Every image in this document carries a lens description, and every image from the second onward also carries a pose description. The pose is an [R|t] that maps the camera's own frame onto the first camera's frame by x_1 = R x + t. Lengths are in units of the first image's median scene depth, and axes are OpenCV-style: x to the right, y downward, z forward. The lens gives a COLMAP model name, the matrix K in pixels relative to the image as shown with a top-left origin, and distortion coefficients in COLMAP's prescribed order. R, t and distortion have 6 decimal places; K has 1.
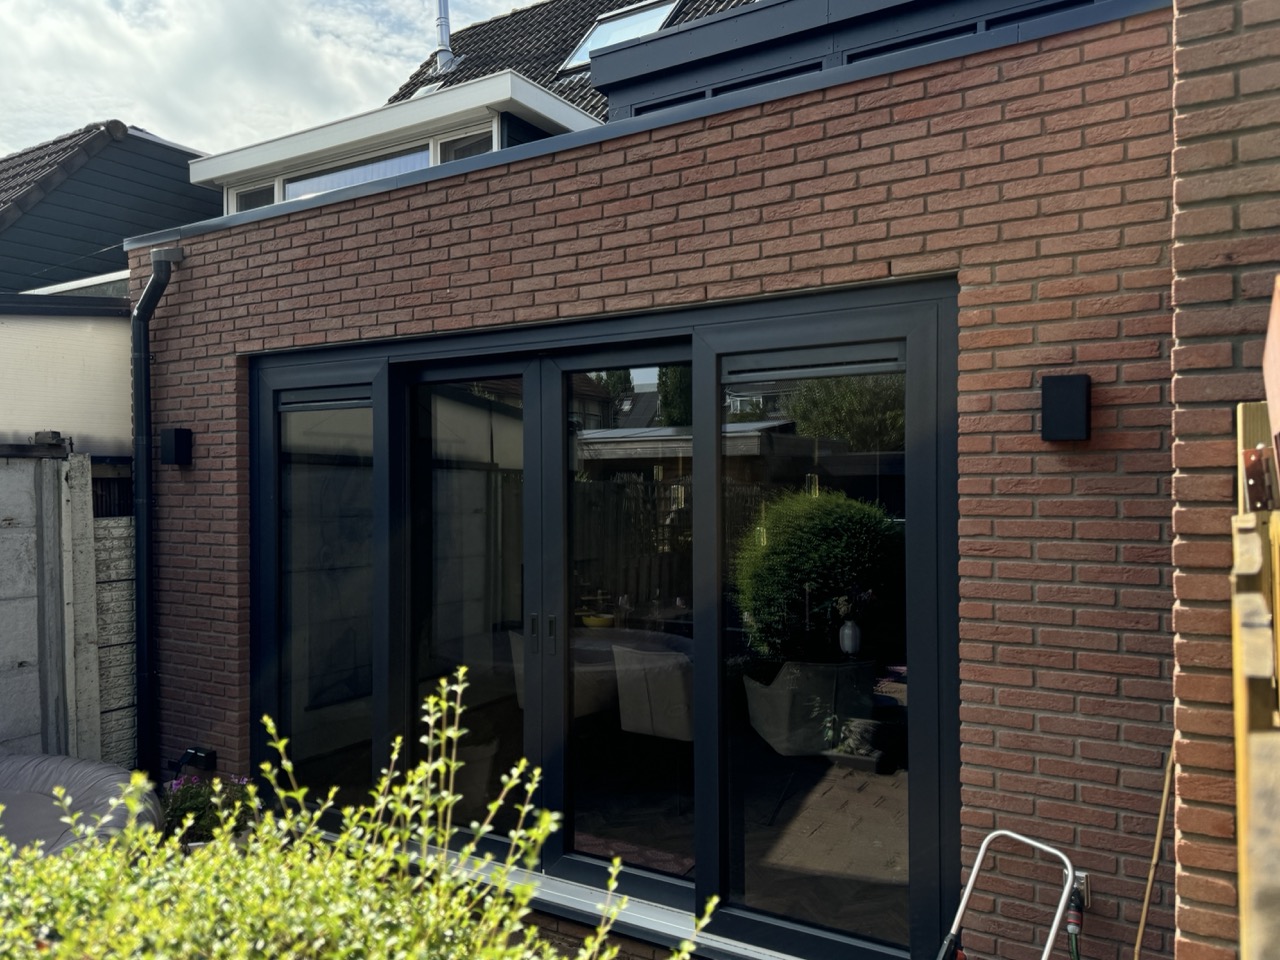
lens RADIAL K [[955.5, 0, 645.9], [0, 955.5, 490.6], [0, 0, 1]] dist [0.052138, -0.054681]
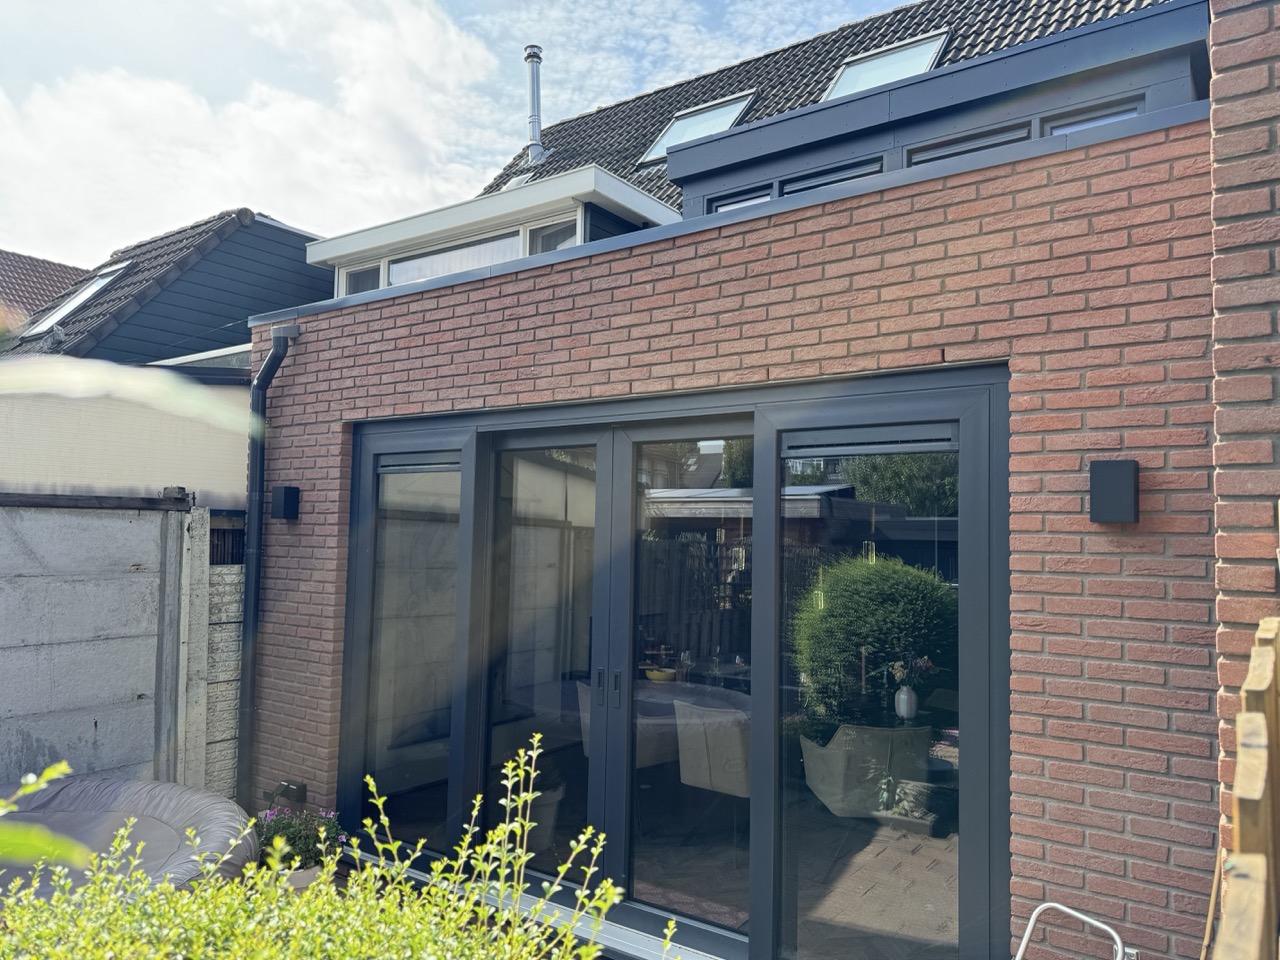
lens RADIAL K [[905.0, 0, 641.7], [0, 905.0, 491.5], [0, 0, 1]] dist [0.058599, -0.070429]
pose [[0.996841, 0.021304, -0.076513, 0.001408], [-0.025815, 0.997956, -0.058458, -0.011825], [0.075112, 0.060249, 0.995353, -0.019007]]
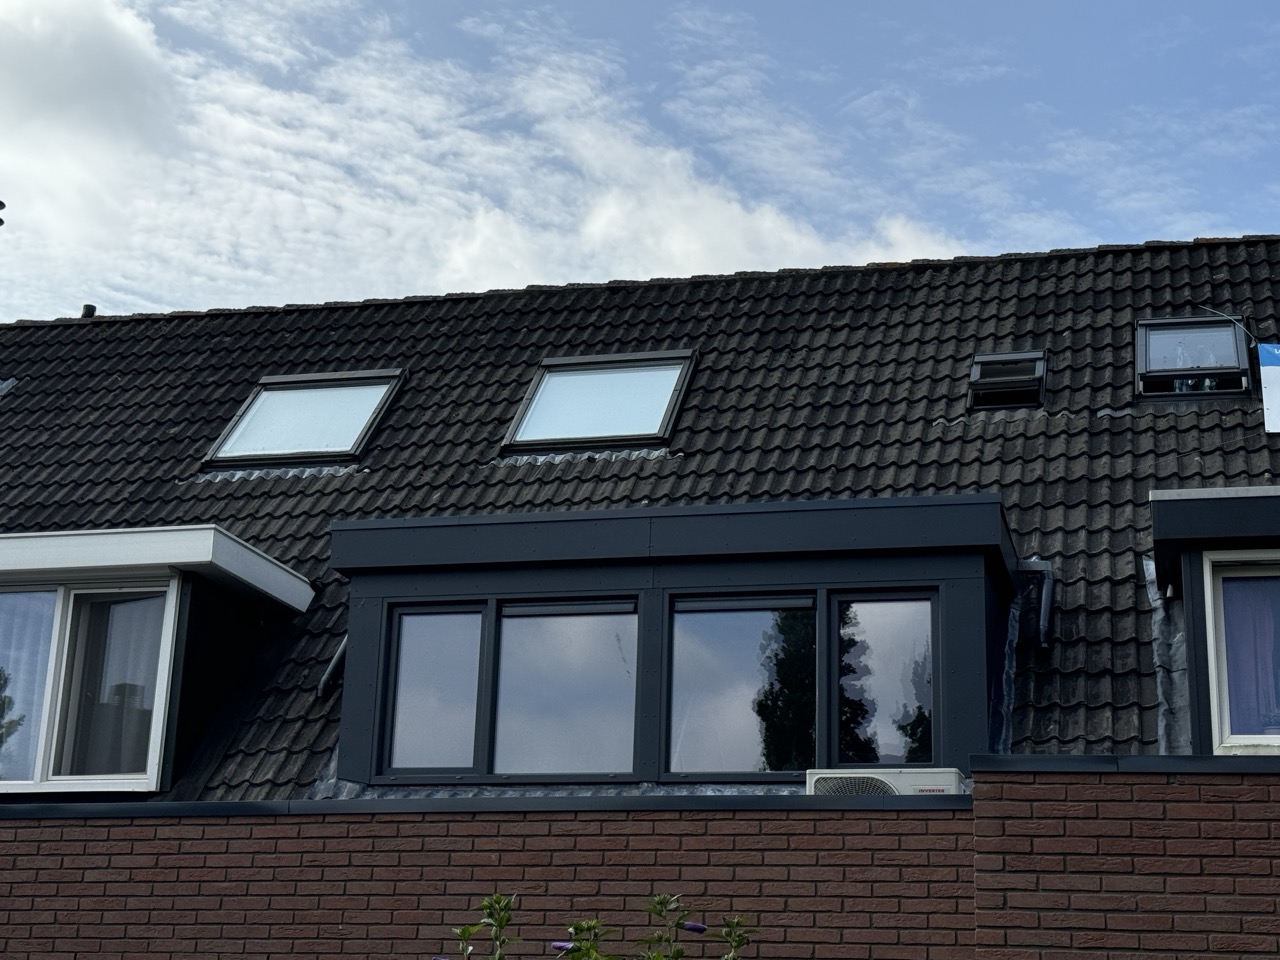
lens RADIAL K [[2262.3, 0, 635.6], [0, 2262.3, 485.4], [0, 0, 1]] dist [0.212459, 0.000000]
pose [[0.954907, 0.112030, 0.274957, -0.724436], [-0.035875, 0.962831, -0.267711, -0.030859], [-0.294729, 0.245775, 0.923433, -1.619689]]
